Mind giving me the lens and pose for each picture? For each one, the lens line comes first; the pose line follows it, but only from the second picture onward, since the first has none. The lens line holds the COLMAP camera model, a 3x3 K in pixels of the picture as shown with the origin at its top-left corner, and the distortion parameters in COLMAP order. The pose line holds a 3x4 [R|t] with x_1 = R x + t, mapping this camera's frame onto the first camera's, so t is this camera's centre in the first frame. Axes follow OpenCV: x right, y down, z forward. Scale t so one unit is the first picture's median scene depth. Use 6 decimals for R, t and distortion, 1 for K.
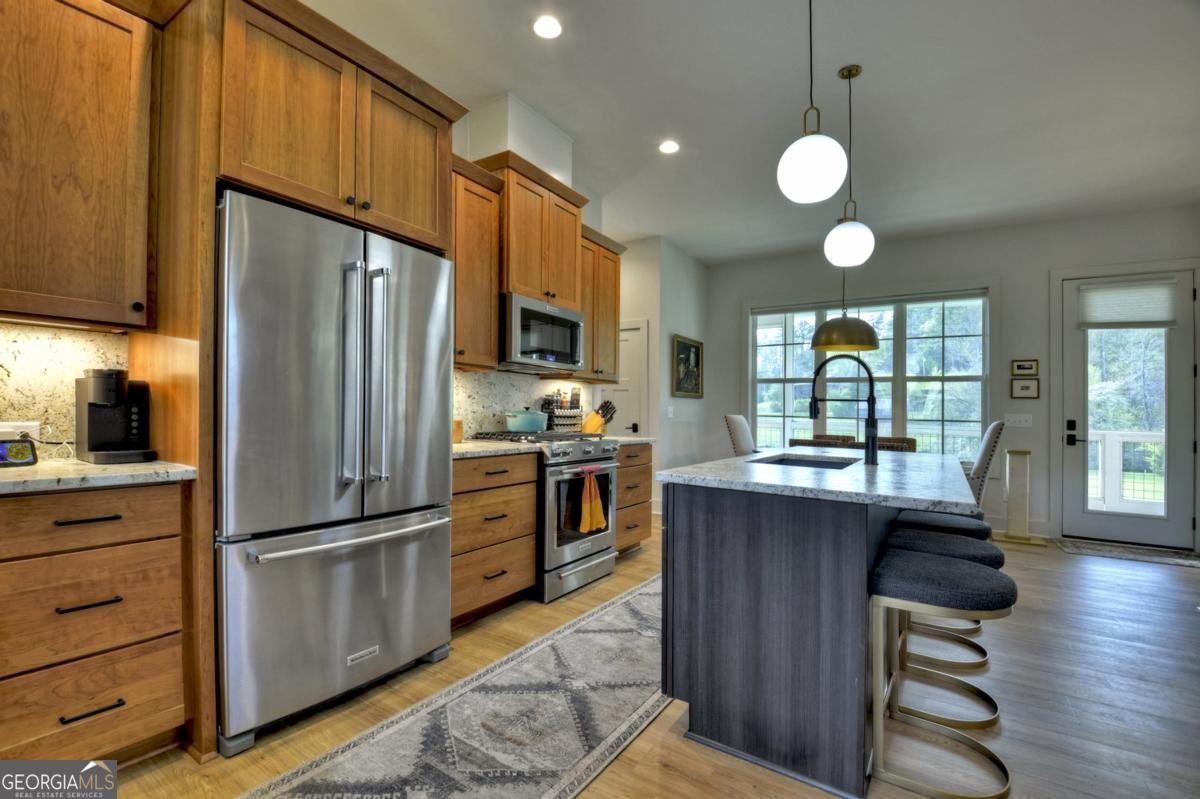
lens RADIAL K [[527.8, 0, 600.2], [0, 527.8, 414.5], [0, 0, 1]] dist [-0.001083, -0.000488]
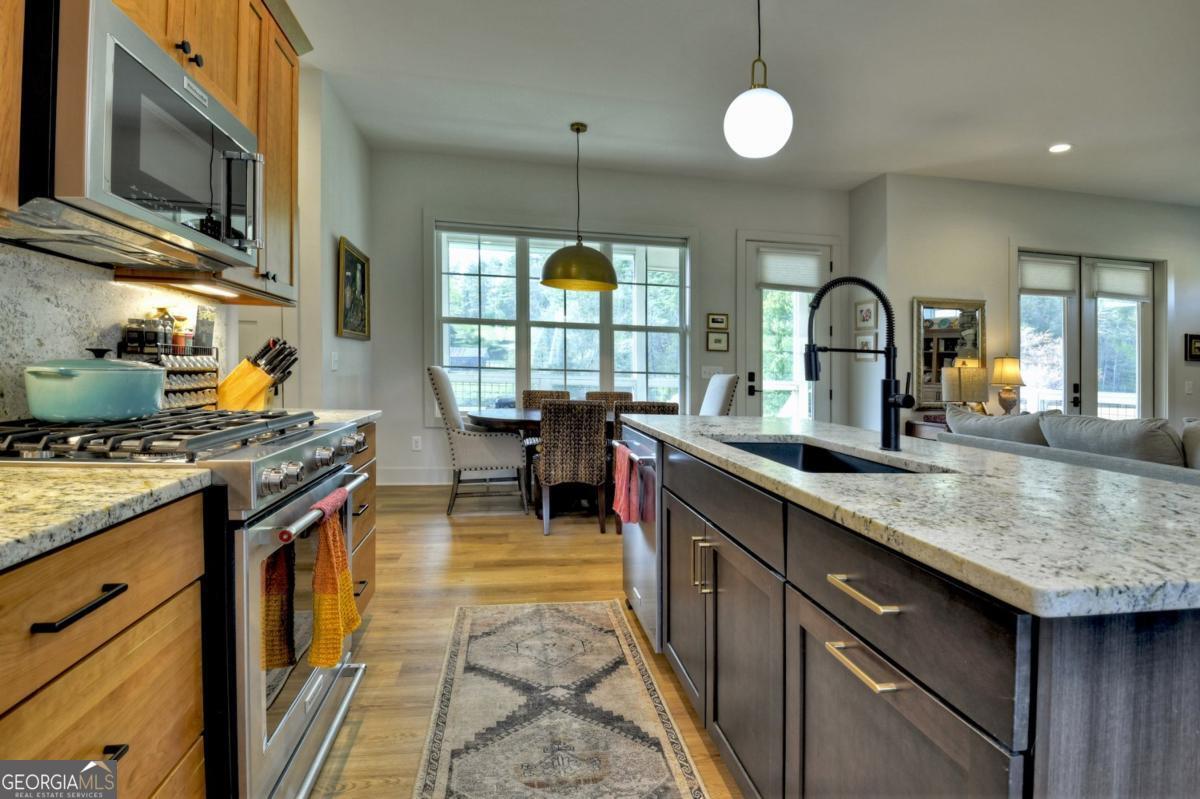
lens RADIAL K [[565.0, 0, 599.4], [0, 565.0, 365.5], [0, 0, 1]] dist [0.013503, -0.000588]
pose [[0.733816, 0.003378, 0.679340, -0.114191], [-0.007204, 0.999970, 0.002810, -0.004499], [-0.679310, -0.006956, 0.733819, 0.371284]]
